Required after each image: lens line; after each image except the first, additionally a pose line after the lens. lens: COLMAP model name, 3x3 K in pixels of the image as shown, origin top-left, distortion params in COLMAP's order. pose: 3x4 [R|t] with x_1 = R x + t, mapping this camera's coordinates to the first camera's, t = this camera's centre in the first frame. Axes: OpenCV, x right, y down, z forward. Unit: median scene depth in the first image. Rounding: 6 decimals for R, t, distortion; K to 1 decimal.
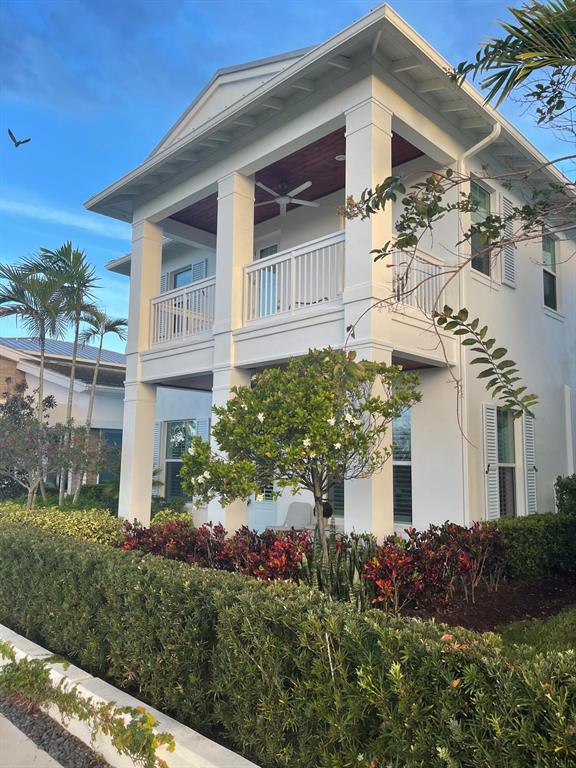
lens RADIAL K [[583.9, 0, 288.0], [0, 583.9, 384.0], [0, 0, 1]] dist [0.089890, -0.118202]
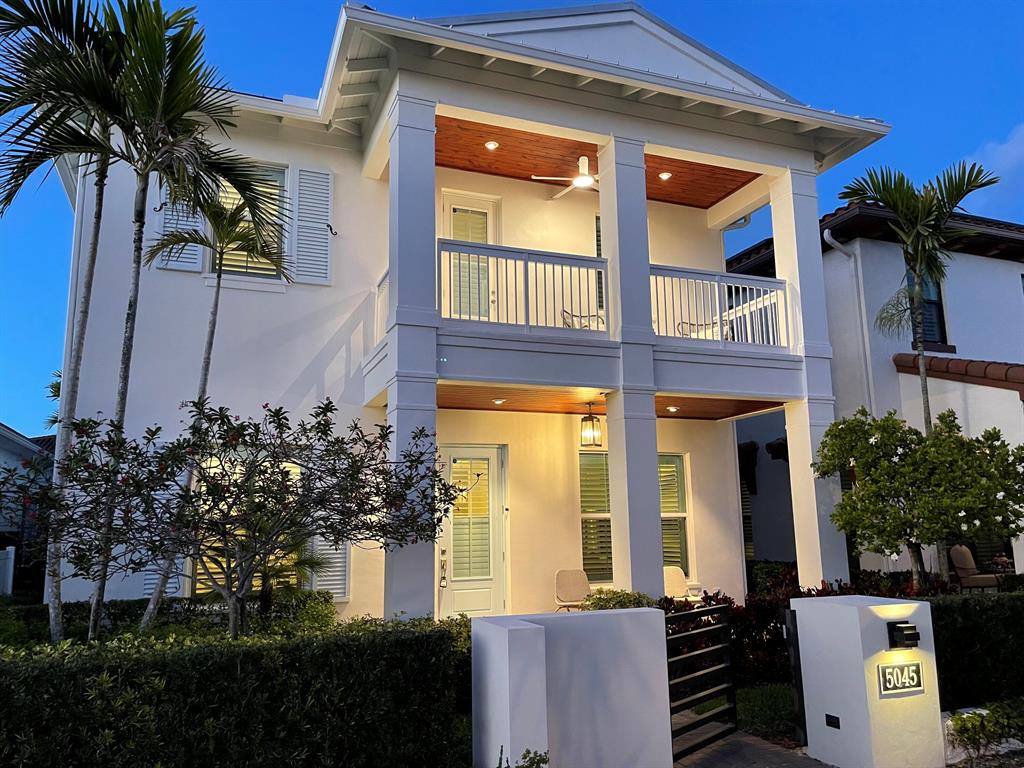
lens RADIAL K [[778.5, 0, 512.0], [0, 778.5, 384.0], [0, 0, 1]] dist [0.089890, -0.118202]
pose [[0.388348, 0.147856, 0.909574, -0.842136], [-0.093135, 0.988288, -0.120886, 0.079068], [-0.916794, -0.037767, 0.397570, 0.579259]]
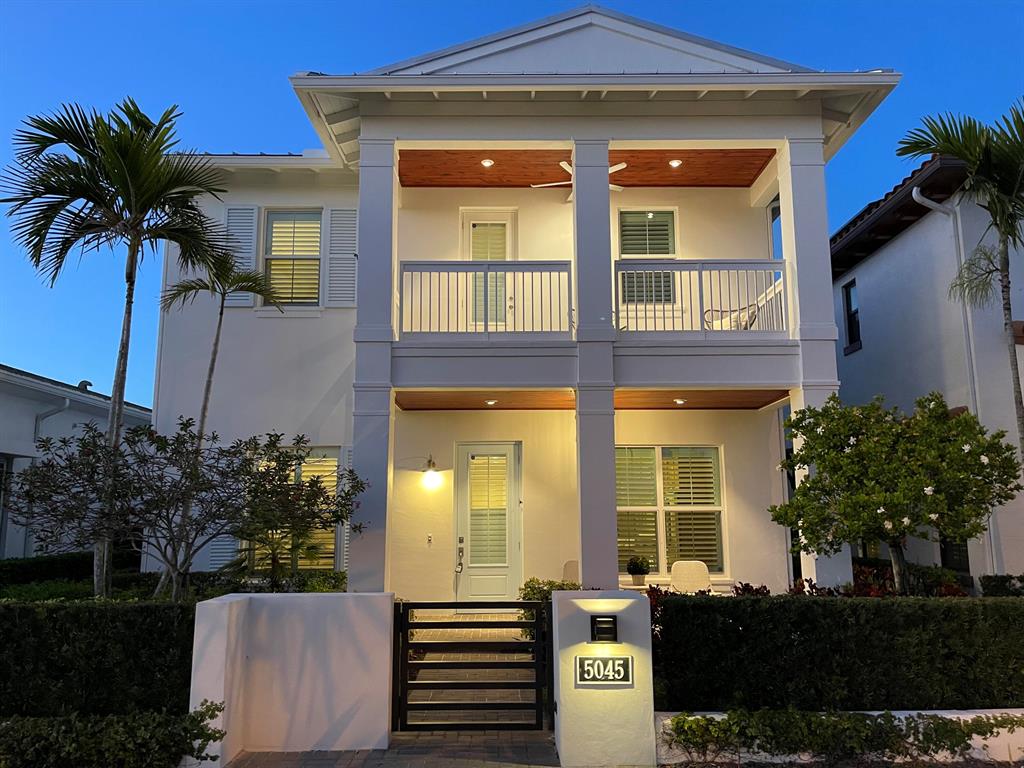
lens RADIAL K [[778.5, 0, 512.0], [0, 778.5, 384.0], [0, 0, 1]] dist [0.089890, -0.118202]
pose [[0.694790, 0.107580, 0.711121, -0.709595], [-0.076900, 0.994194, -0.075269, 0.042634], [-0.715089, -0.002389, 0.699029, 0.276781]]
